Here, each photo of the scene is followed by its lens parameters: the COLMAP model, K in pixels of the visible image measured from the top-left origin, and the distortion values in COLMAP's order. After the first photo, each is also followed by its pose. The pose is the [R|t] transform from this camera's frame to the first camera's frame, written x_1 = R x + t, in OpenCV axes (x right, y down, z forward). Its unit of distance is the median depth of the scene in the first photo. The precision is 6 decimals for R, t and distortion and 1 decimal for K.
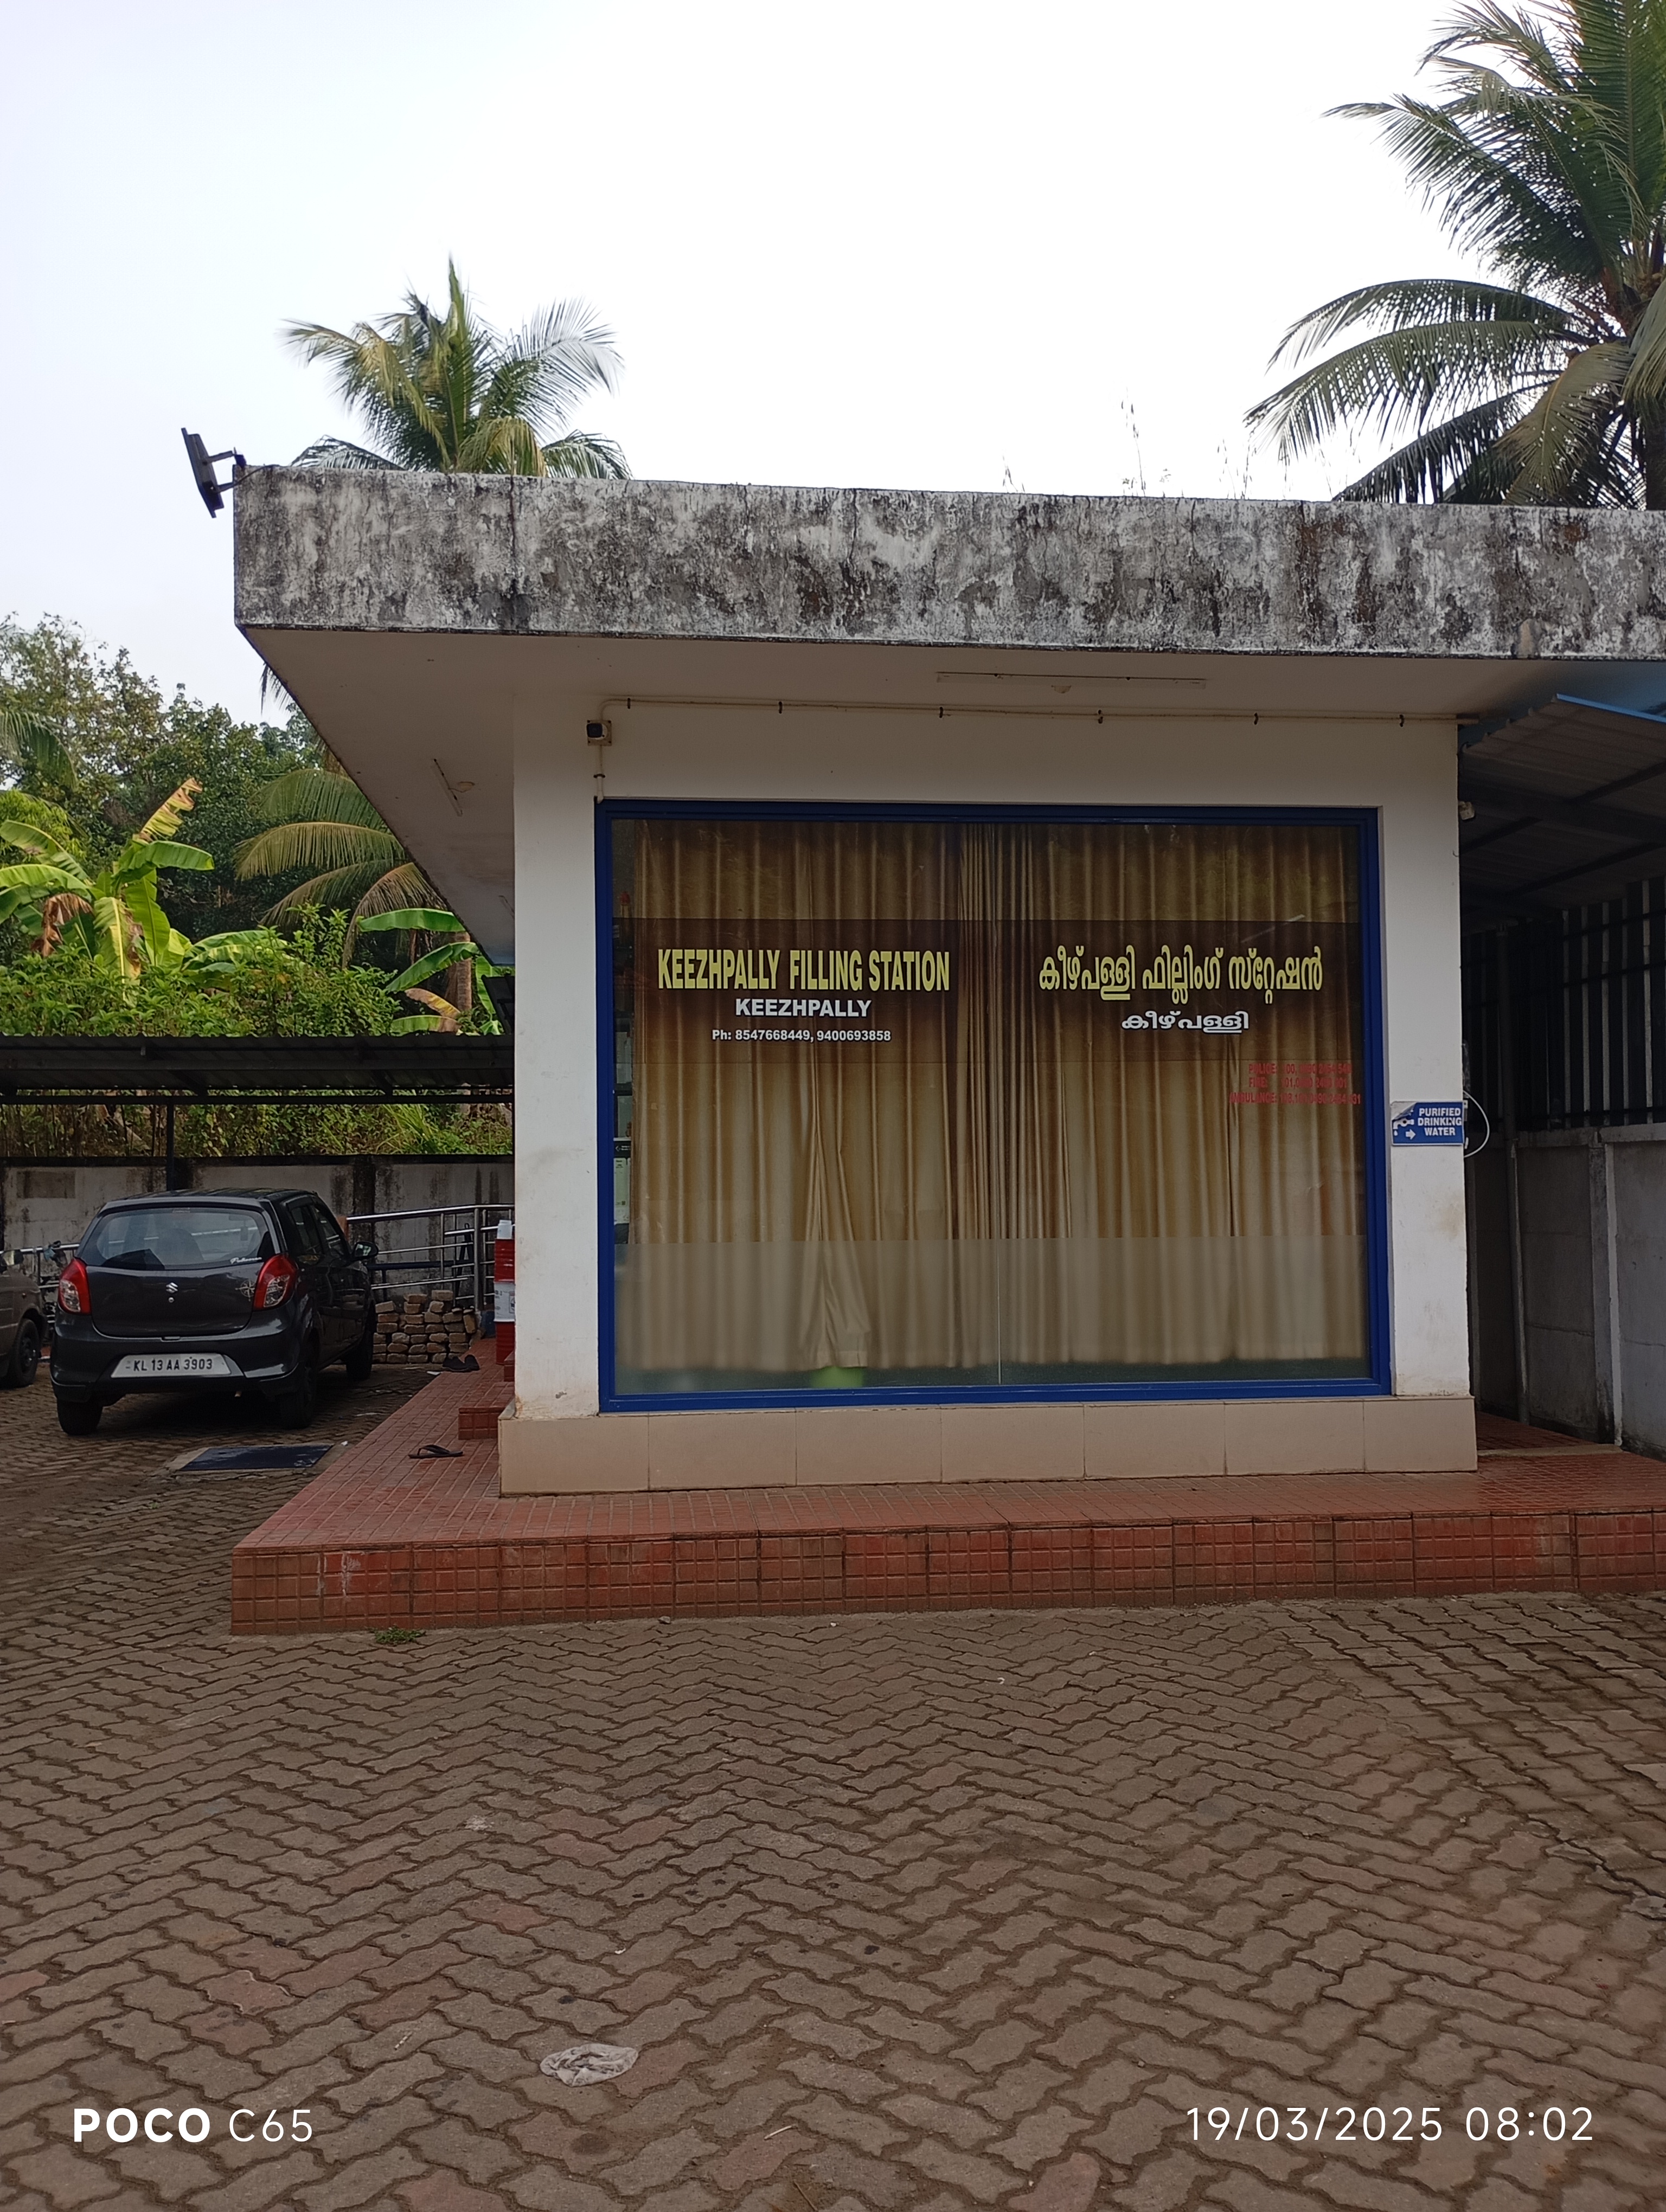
lens RADIAL K [[1847.3, 0, 830.6], [0, 1847.3, 1102.2], [0, 0, 1]] dist [0.045505, -0.019555]
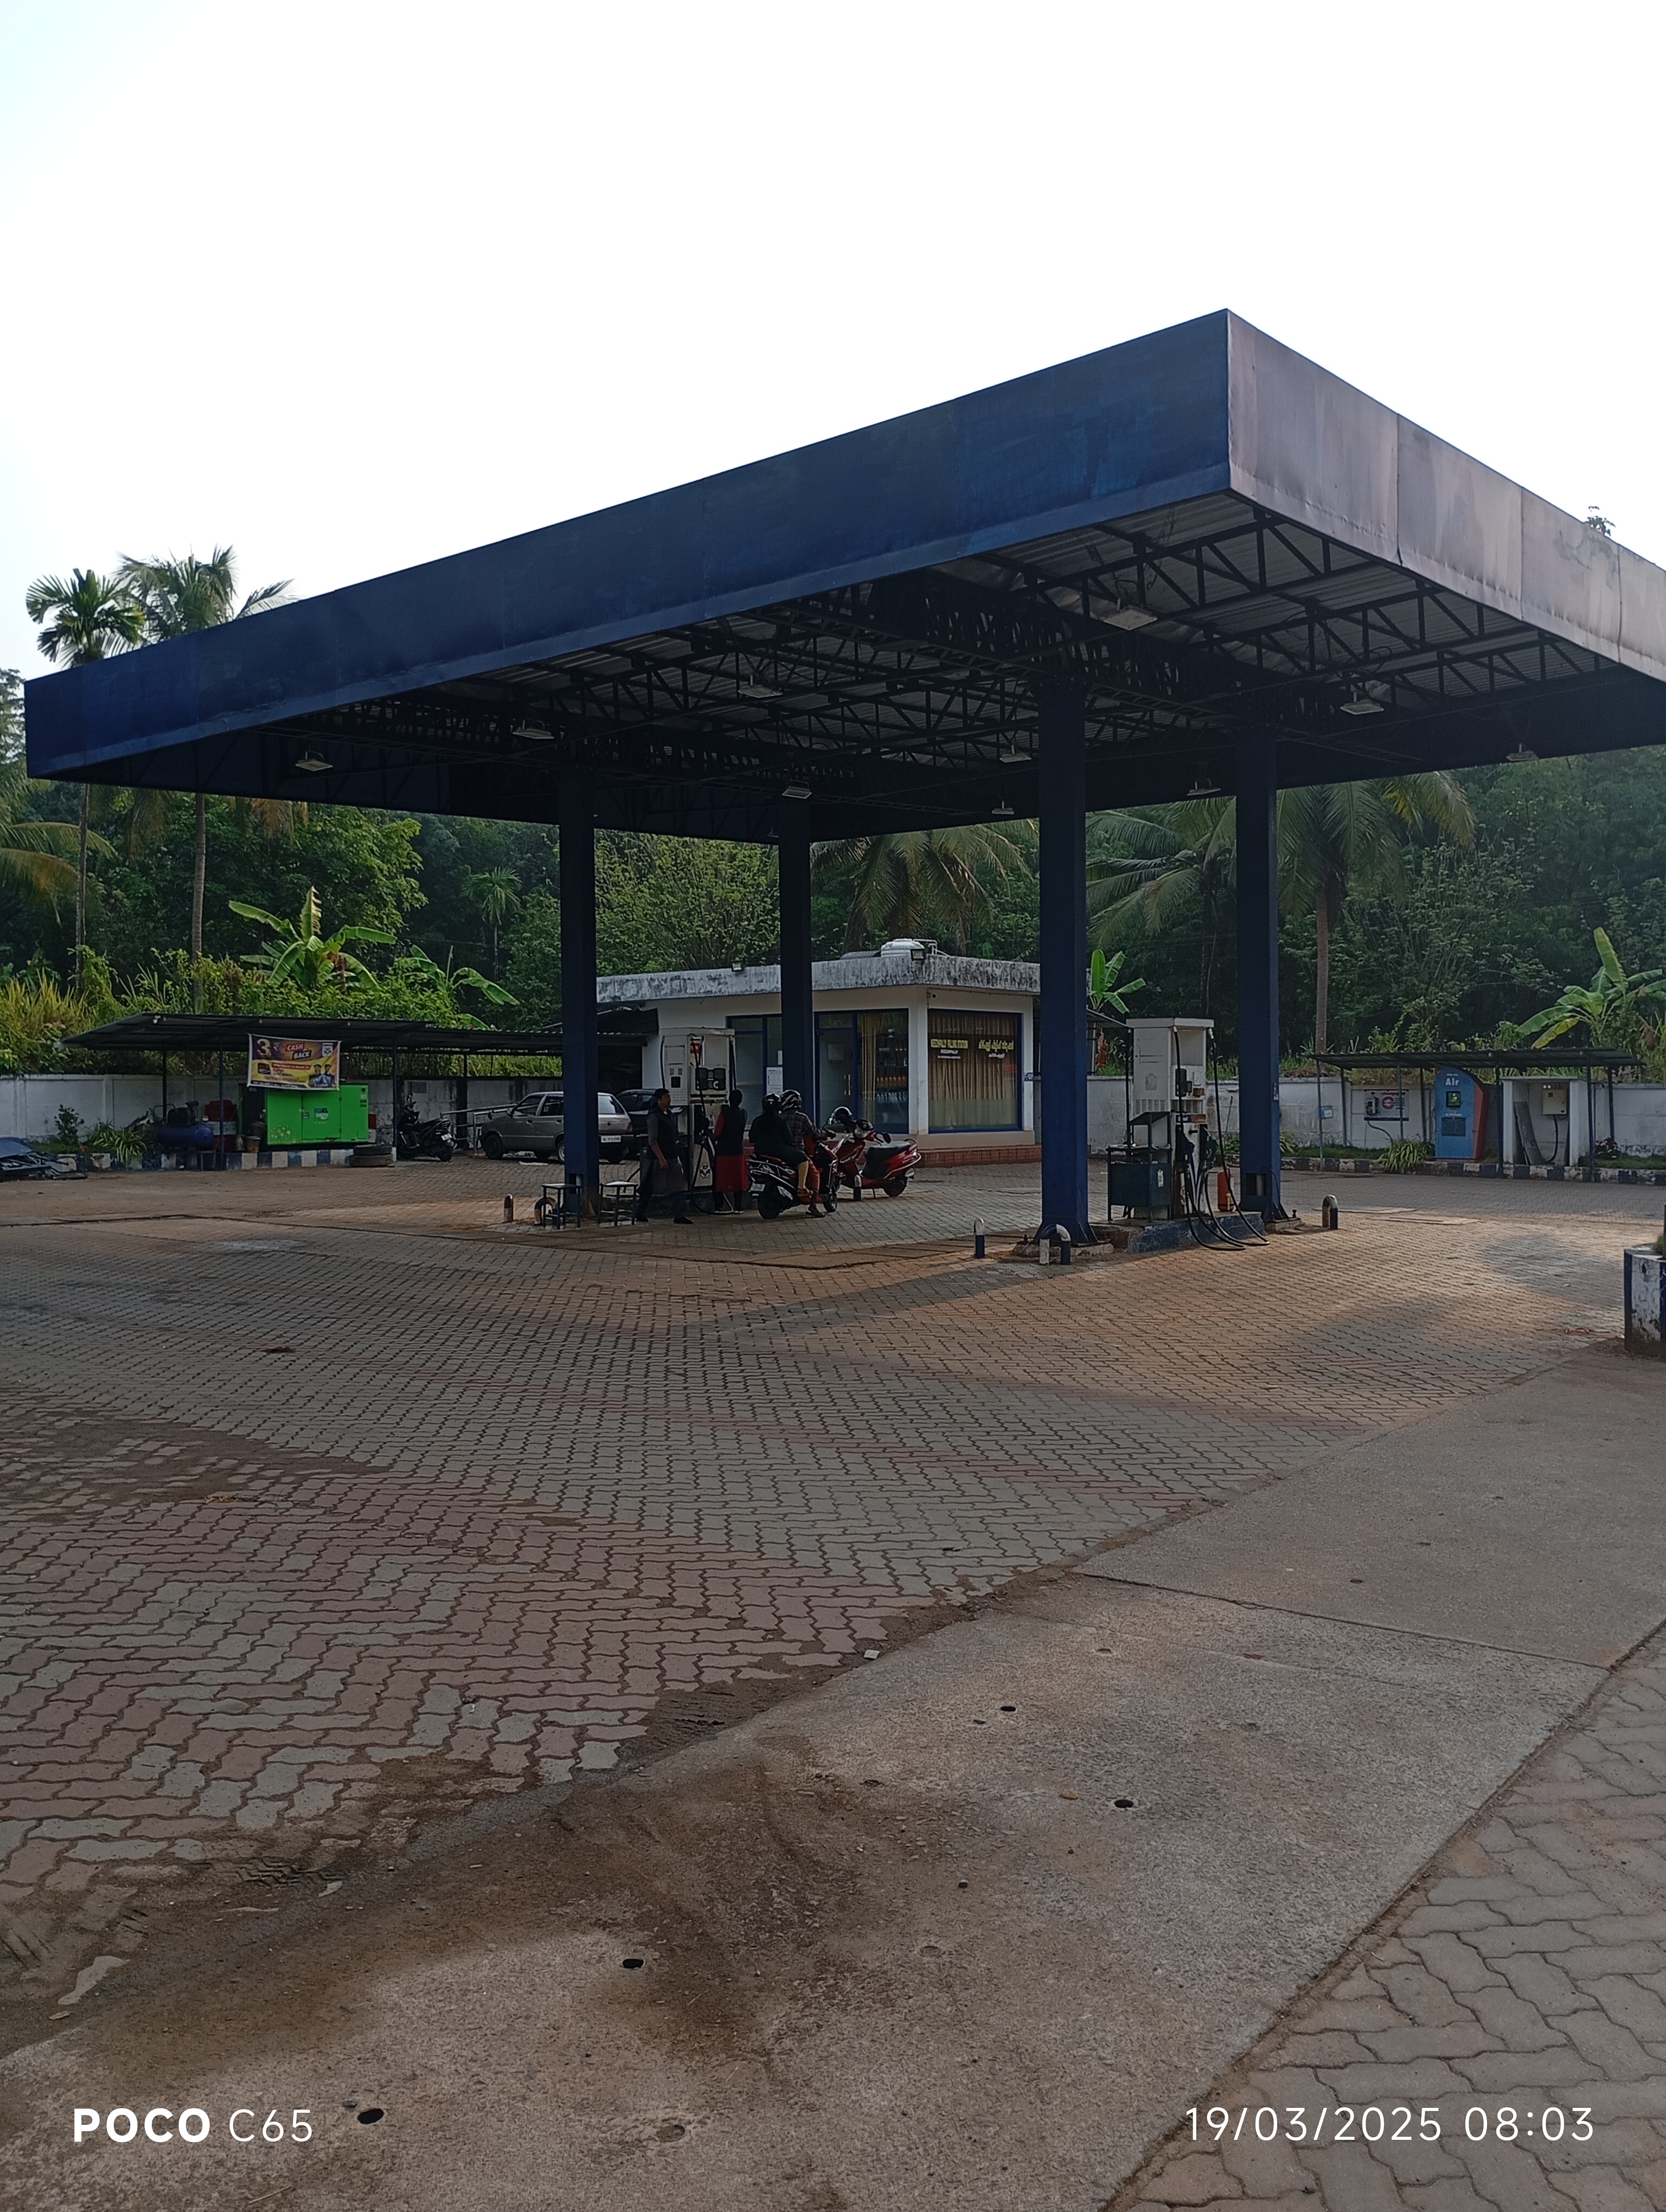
lens RADIAL K [[1847.3, 0, 830.6], [0, 1847.3, 1103.8], [0, 0, 1]] dist [0.045505, -0.019555]
pose [[0.717951, -0.000550, 0.696094, -3.600679], [-0.032457, 0.998886, 0.034265, -0.070413], [-0.695337, -0.047194, 0.717133, -2.260964]]
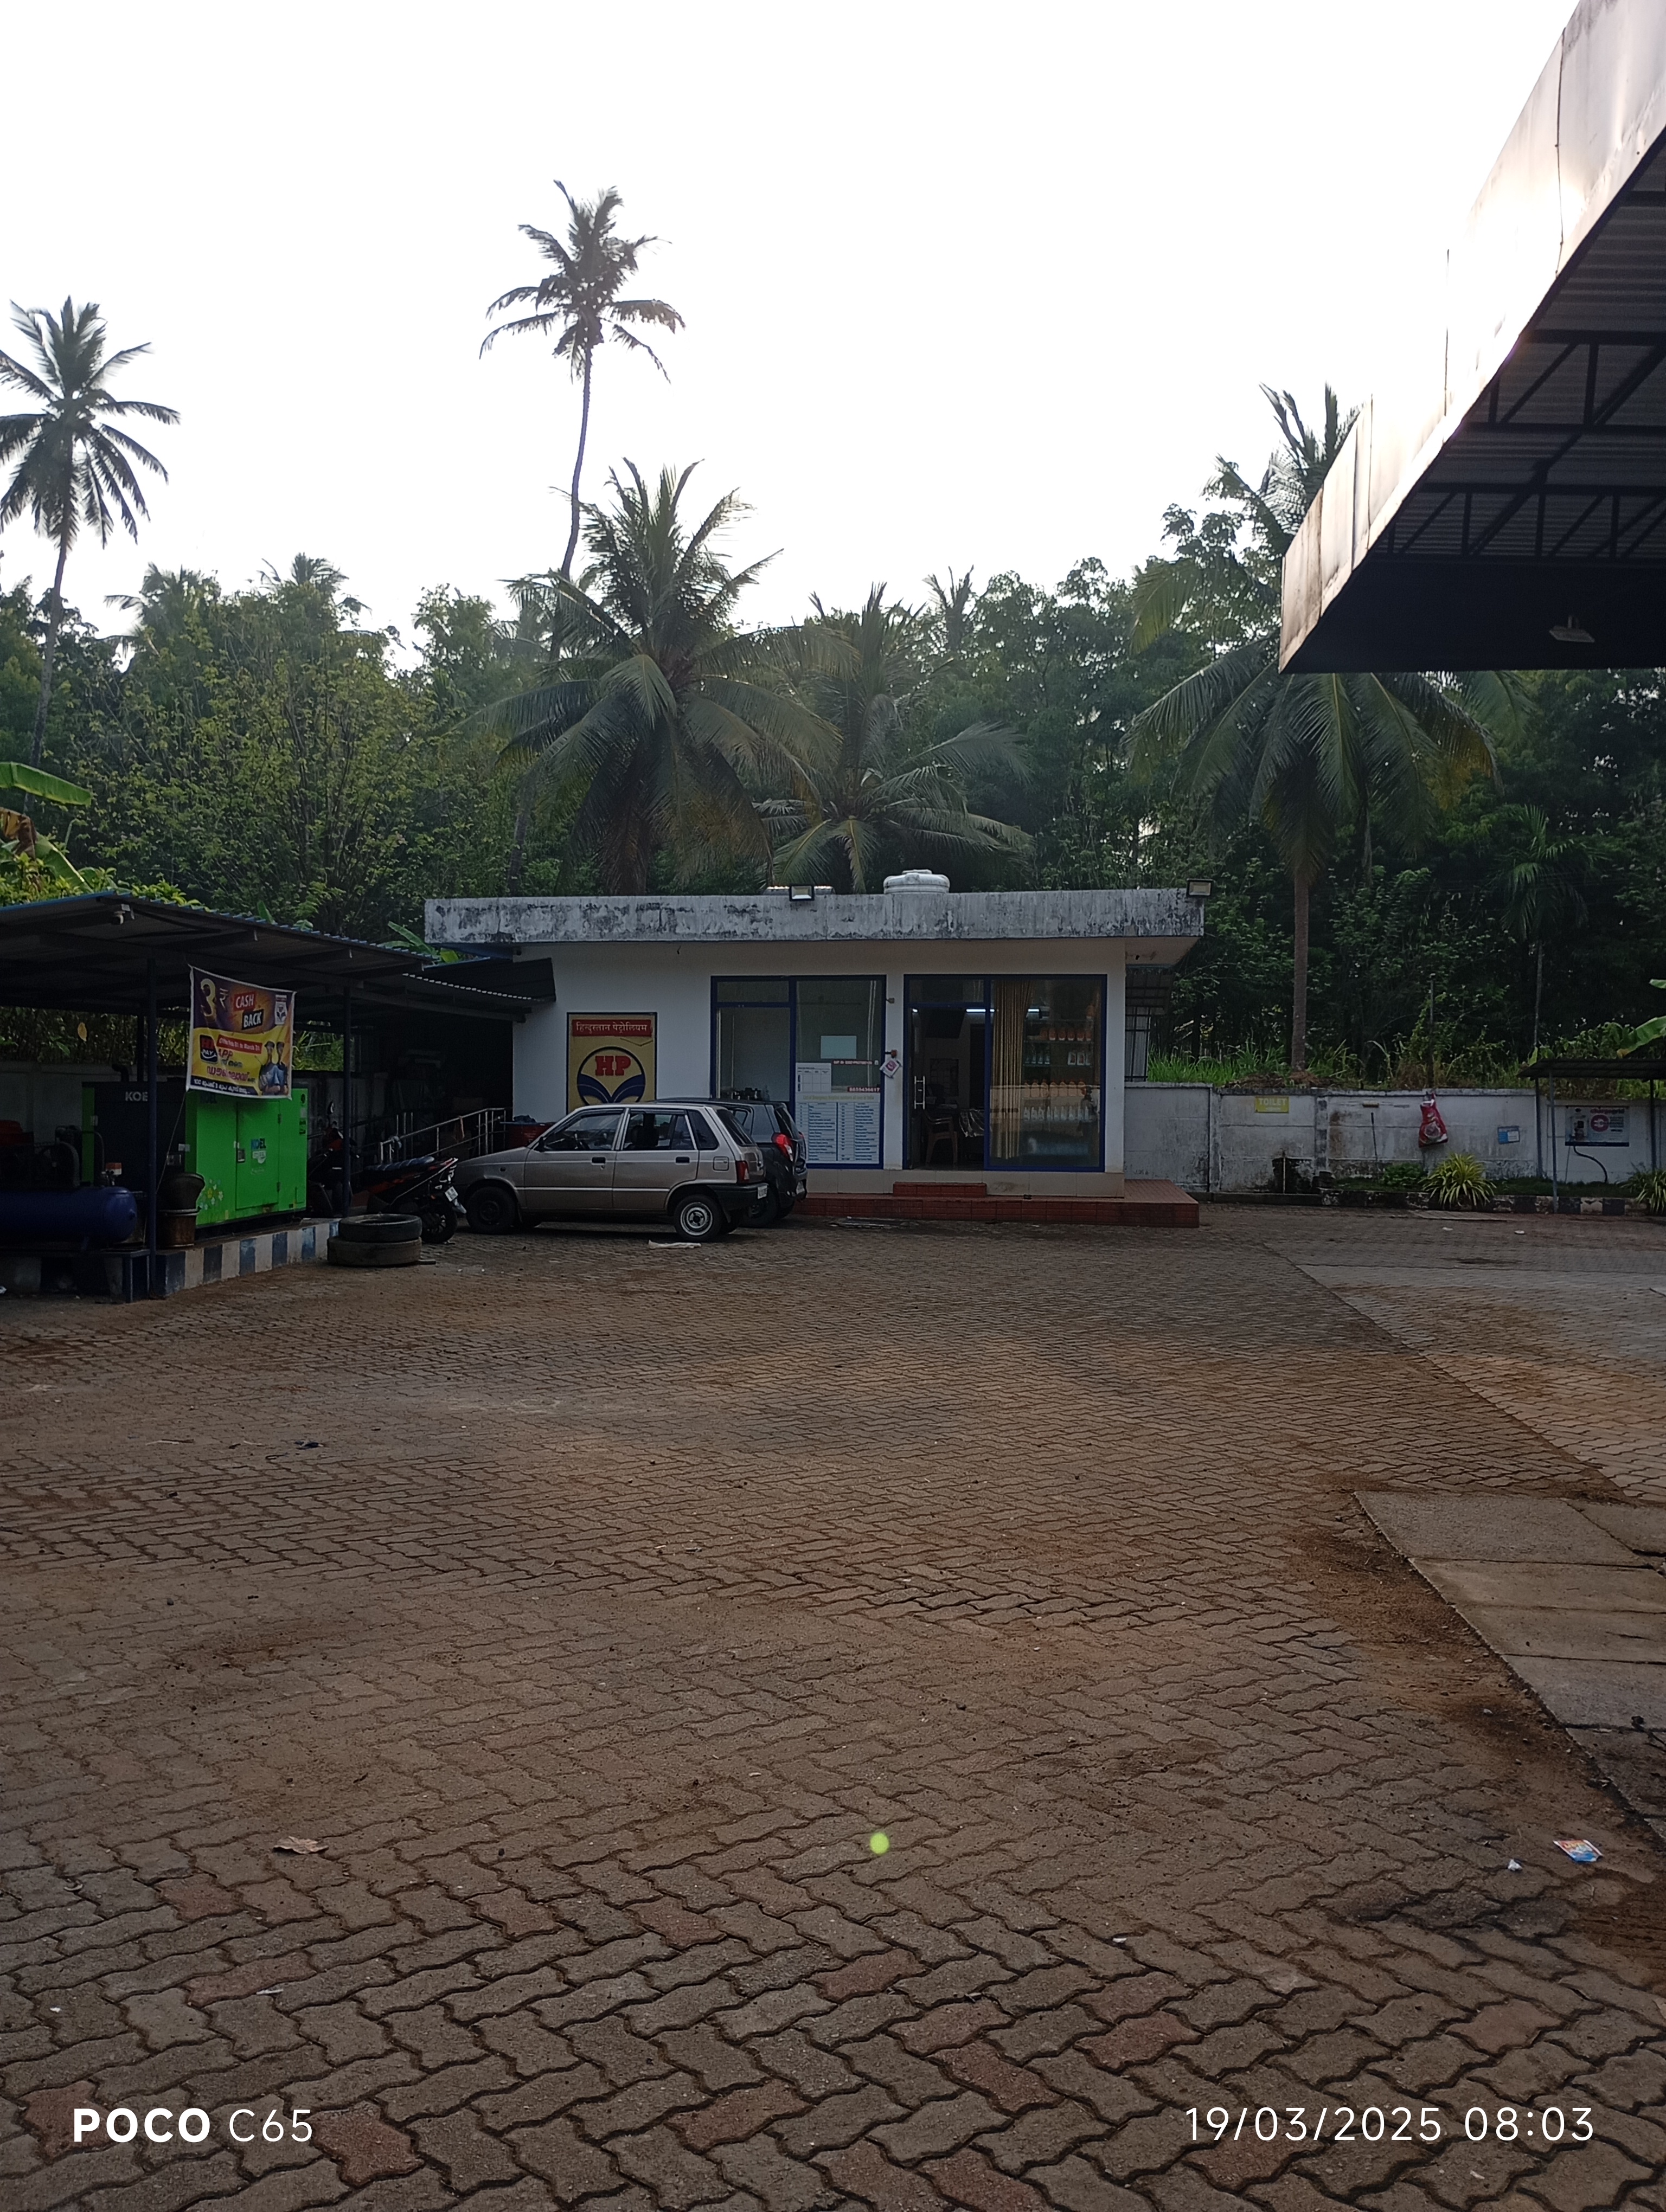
lens RADIAL K [[1847.3, 0, 823.6], [0, 1847.3, 1097.4], [0, 0, 1]] dist [0.045505, -0.019555]
pose [[0.205702, 0.004484, 0.978604, -3.210529], [-0.051491, 0.998654, 0.006248, 0.046745], [-0.977259, -0.051674, 0.205656, 0.846096]]
